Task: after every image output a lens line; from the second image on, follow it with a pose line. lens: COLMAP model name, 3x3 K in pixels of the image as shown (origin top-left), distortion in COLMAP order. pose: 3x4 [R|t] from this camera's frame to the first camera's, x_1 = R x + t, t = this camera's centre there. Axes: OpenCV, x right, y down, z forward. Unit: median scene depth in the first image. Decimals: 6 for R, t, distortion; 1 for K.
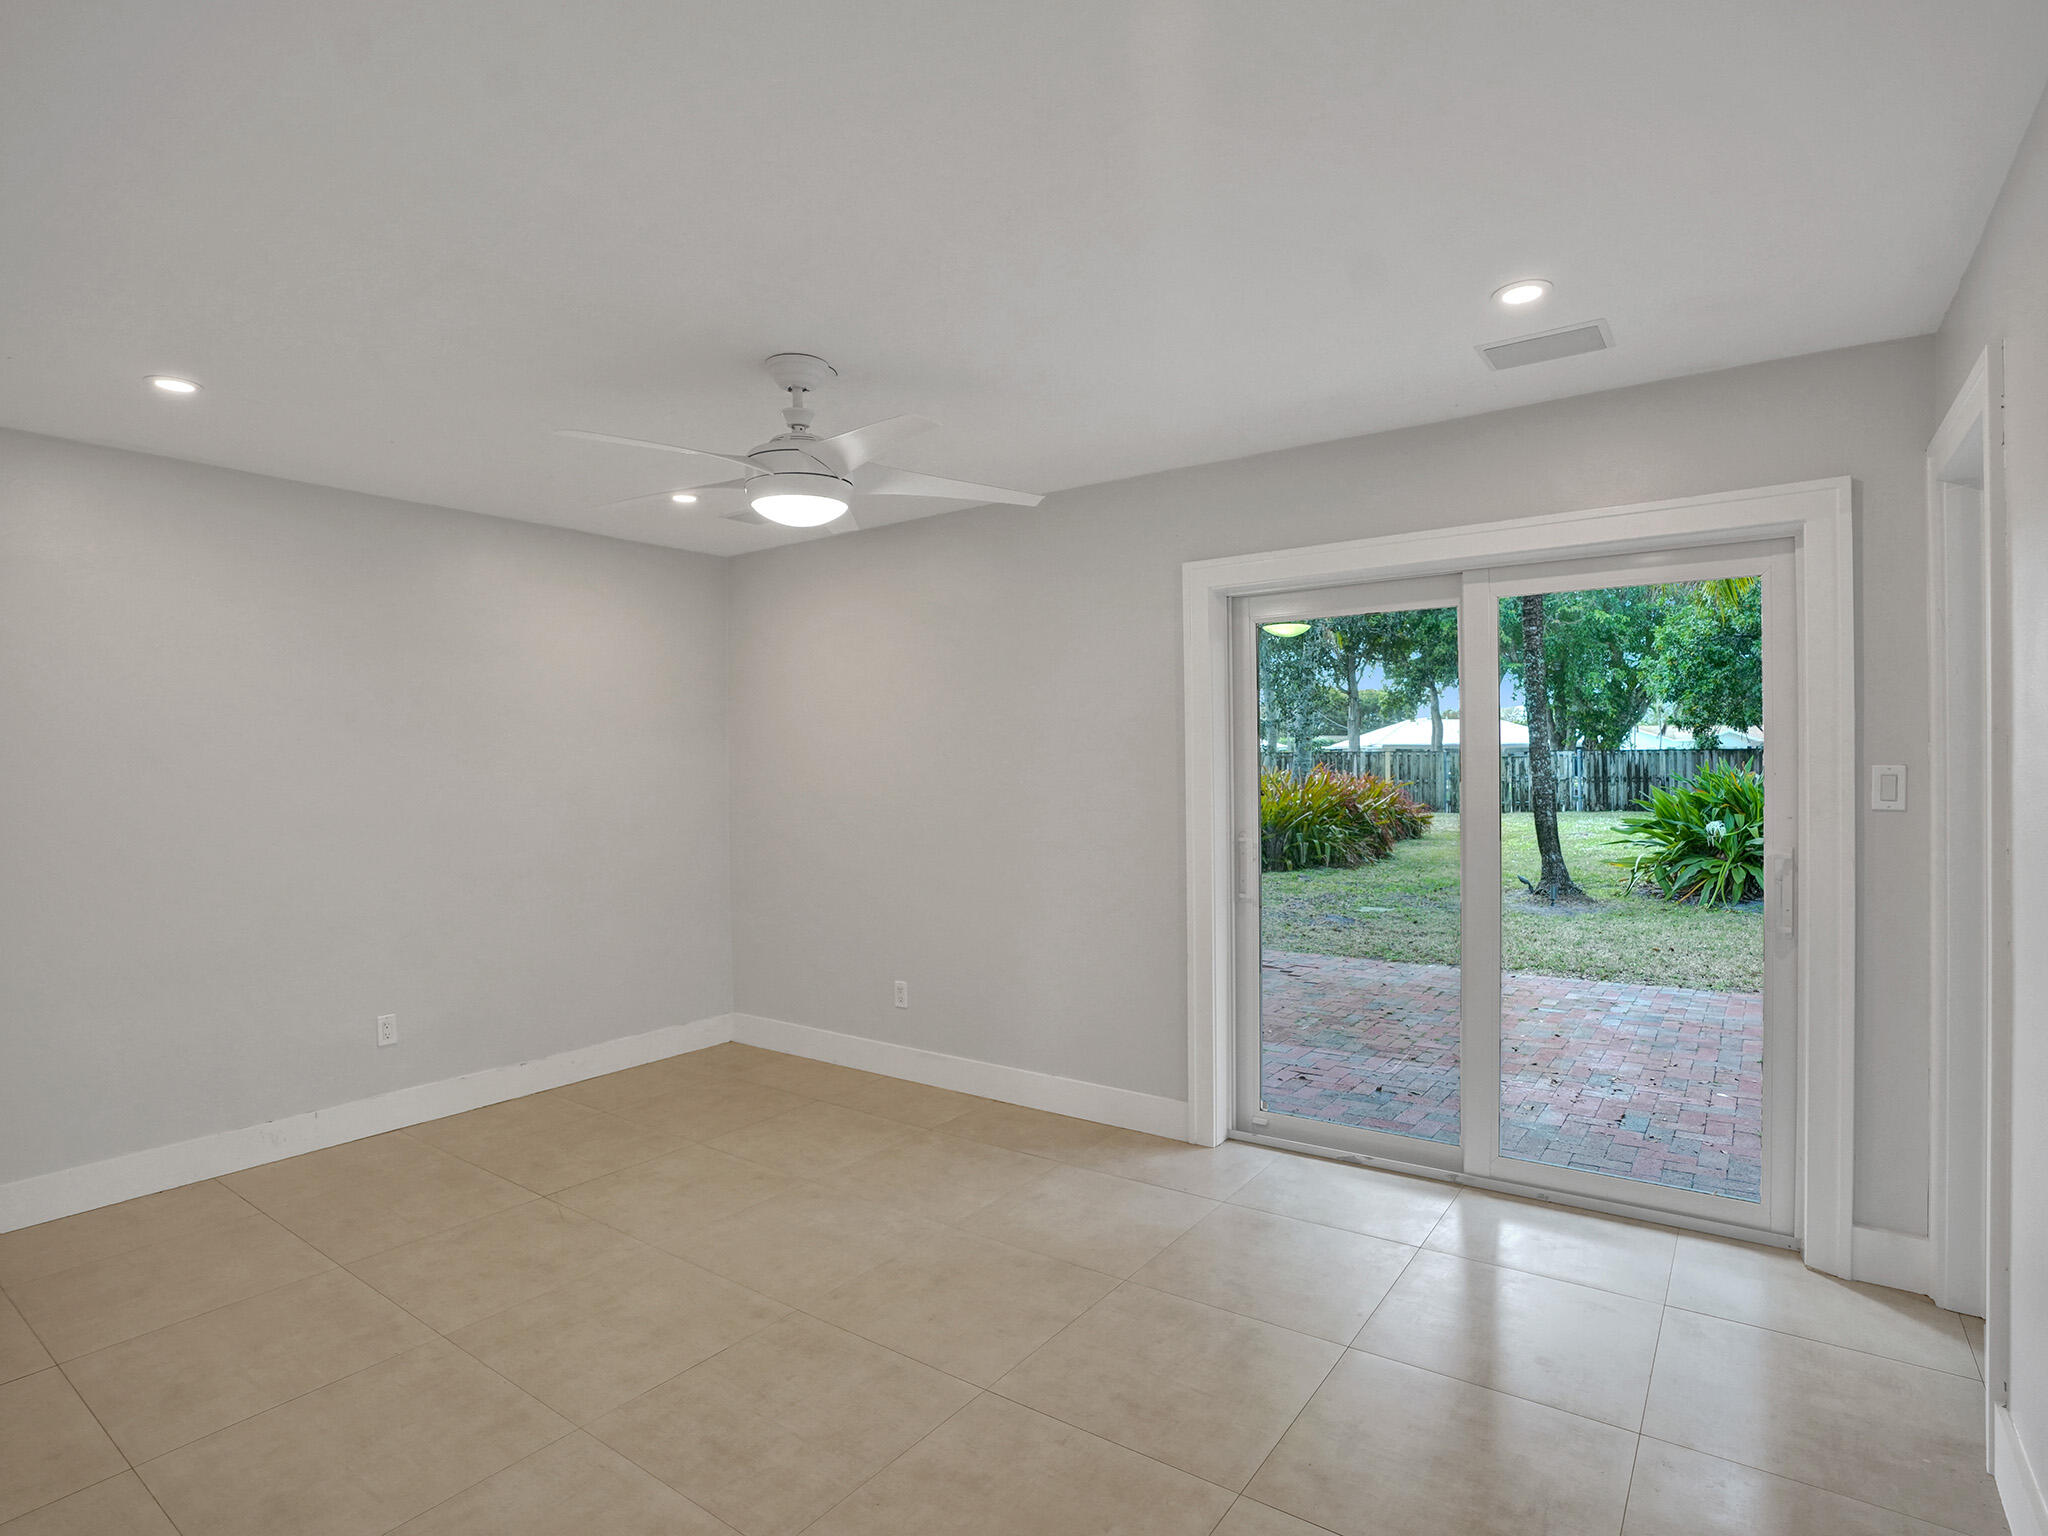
lens RADIAL K [[1067.4, 0, 1014.5], [0, 1067.4, 768.4], [0, 0, 1]] dist [-0.069870, 0.031060]
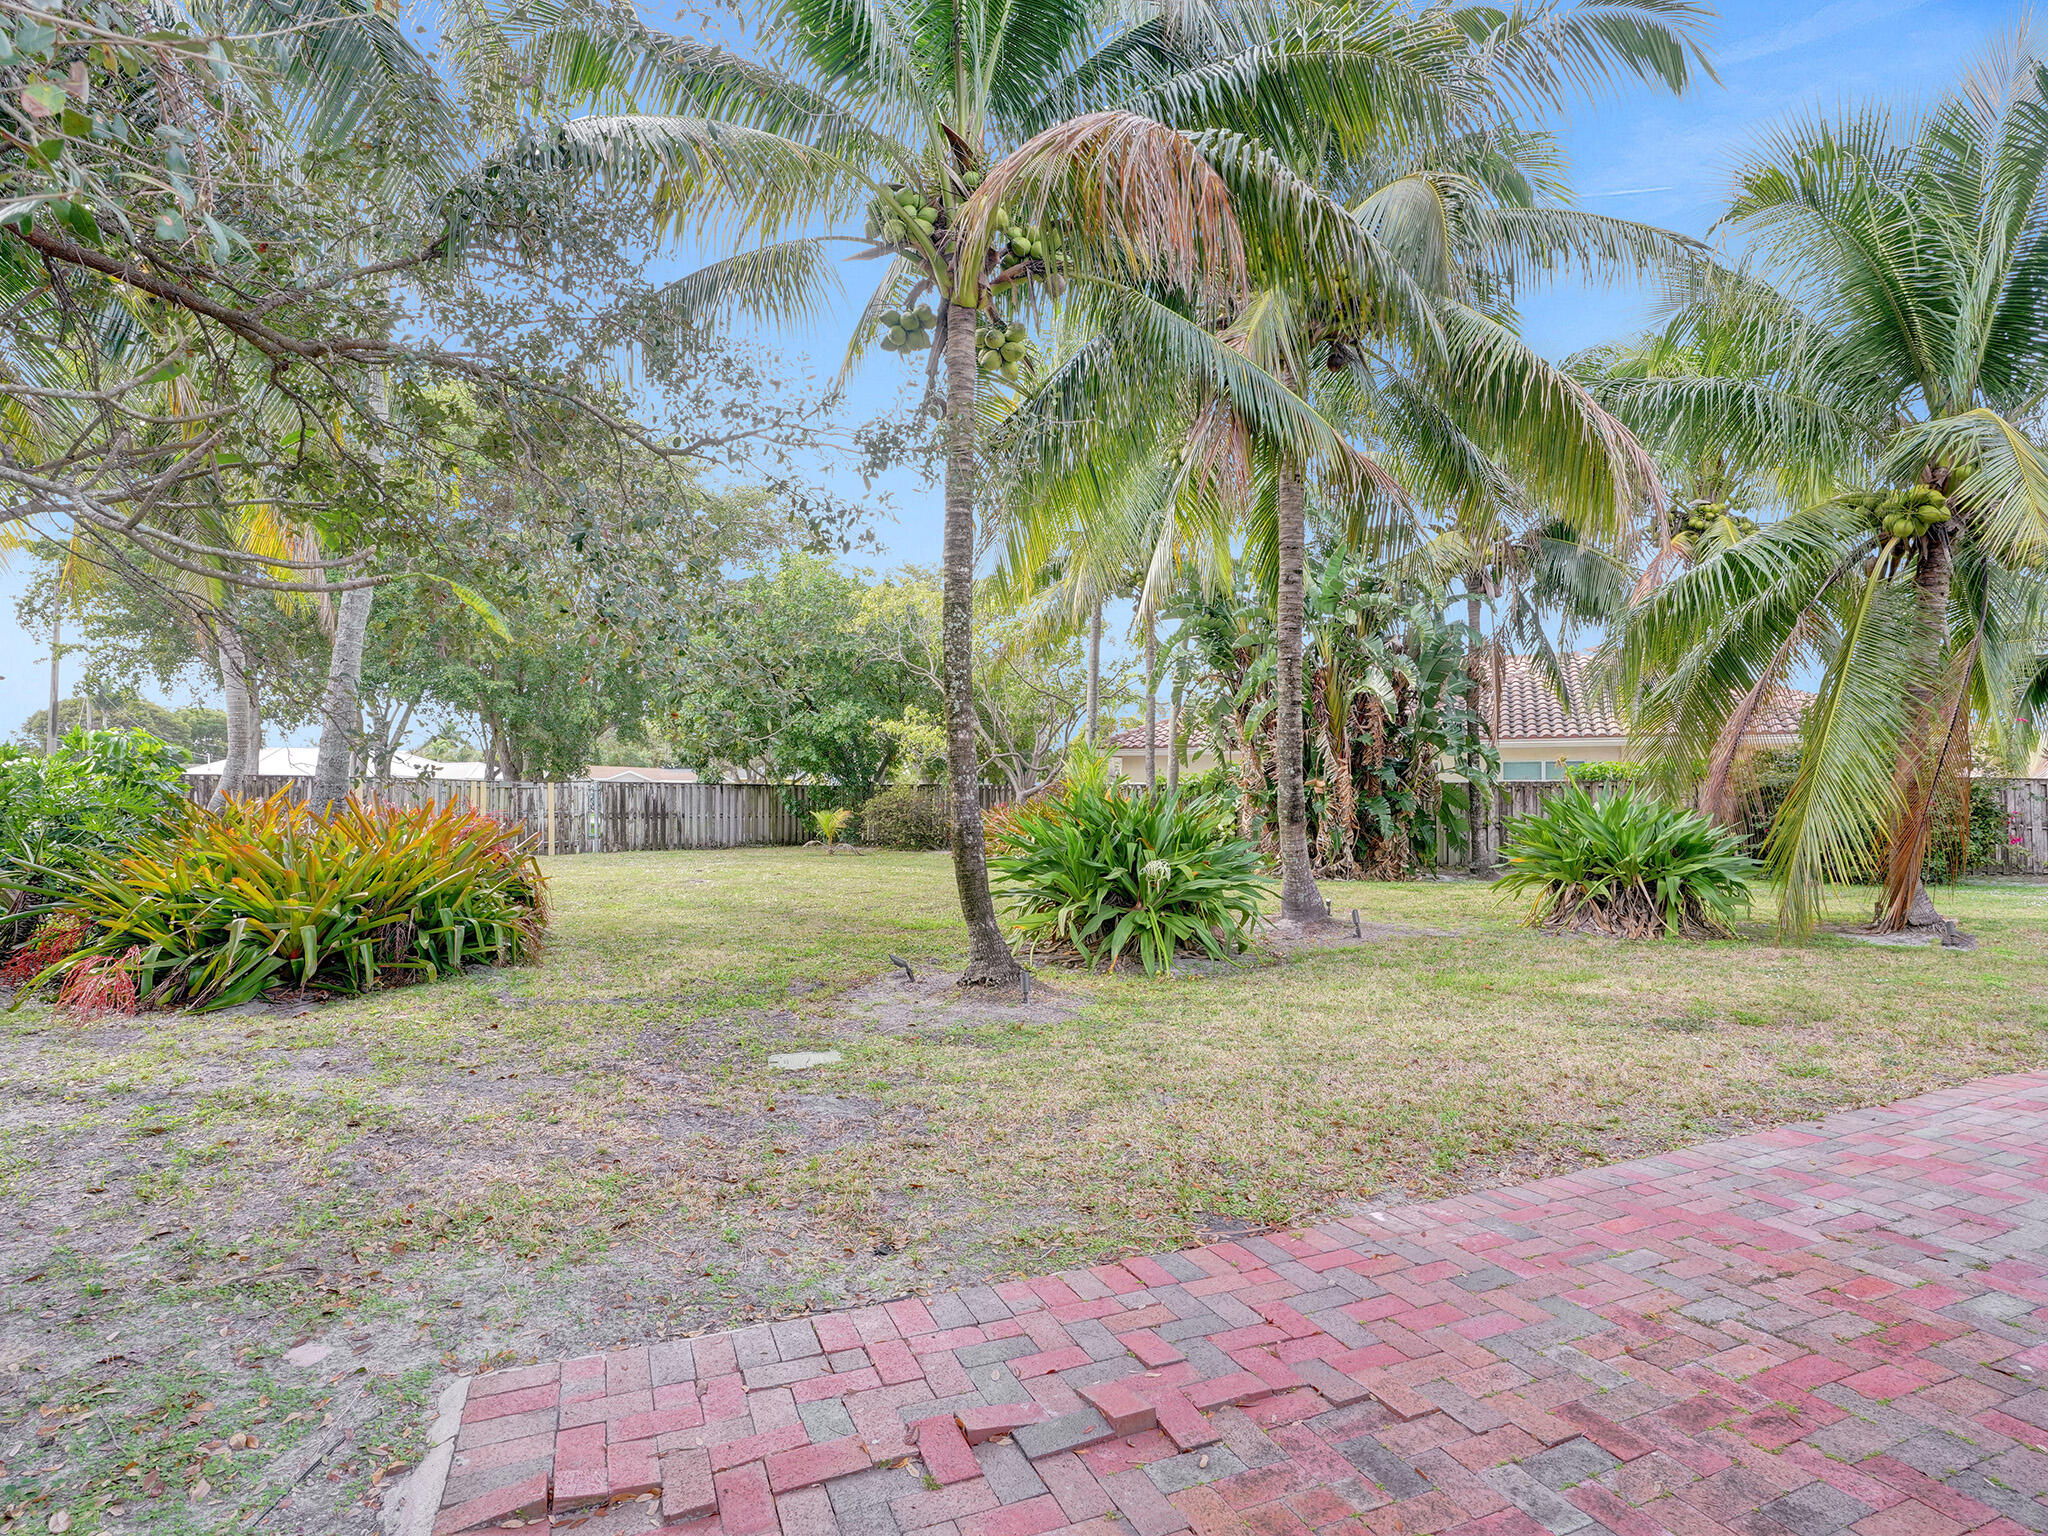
lens RADIAL K [[1067.4, 0, 1014.5], [0, 1067.4, 768.4], [0, 0, 1]] dist [-0.069870, 0.031060]
pose [[0.532772, 0.035408, 0.845517, -0.014507], [-0.002848, 0.999194, -0.040049, 0.005733], [-0.846254, 0.018929, 0.532444, 0.255744]]
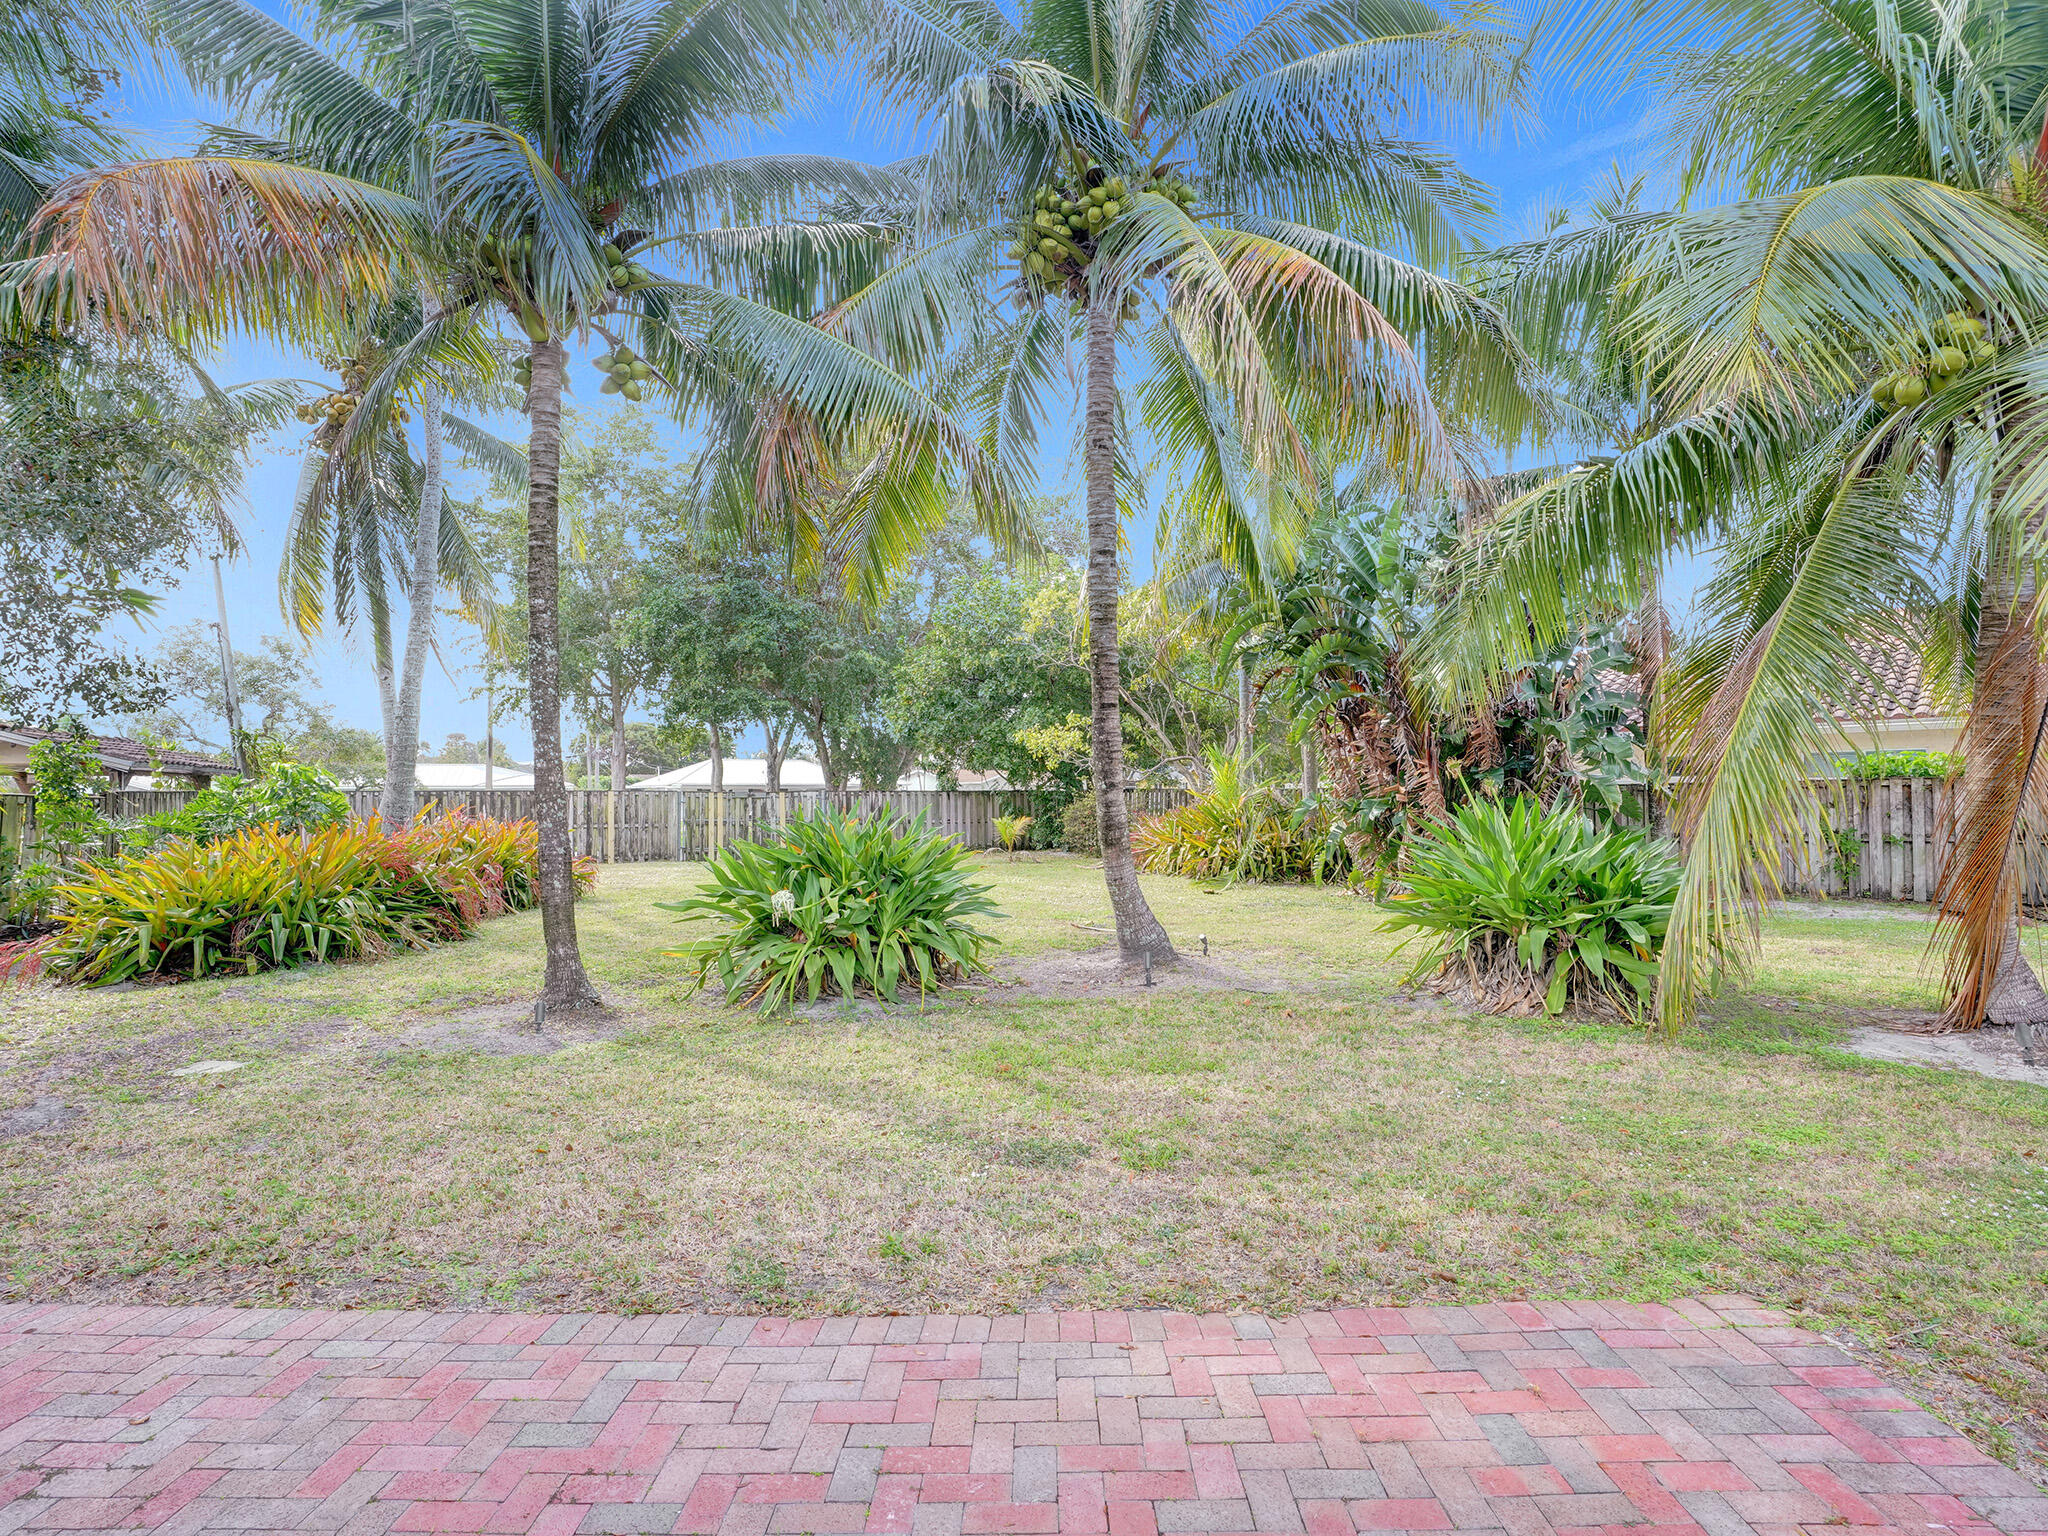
lens RADIAL K [[1067.4, 0, 1014.5], [0, 1067.4, 768.4], [0, 0, 1]] dist [-0.069870, 0.031060]
pose [[0.828060, 0.019766, 0.560292, 0.152501], [0.001615, 0.999290, -0.037641, -0.001744], [-0.560638, 0.032074, 0.827440, 0.119838]]
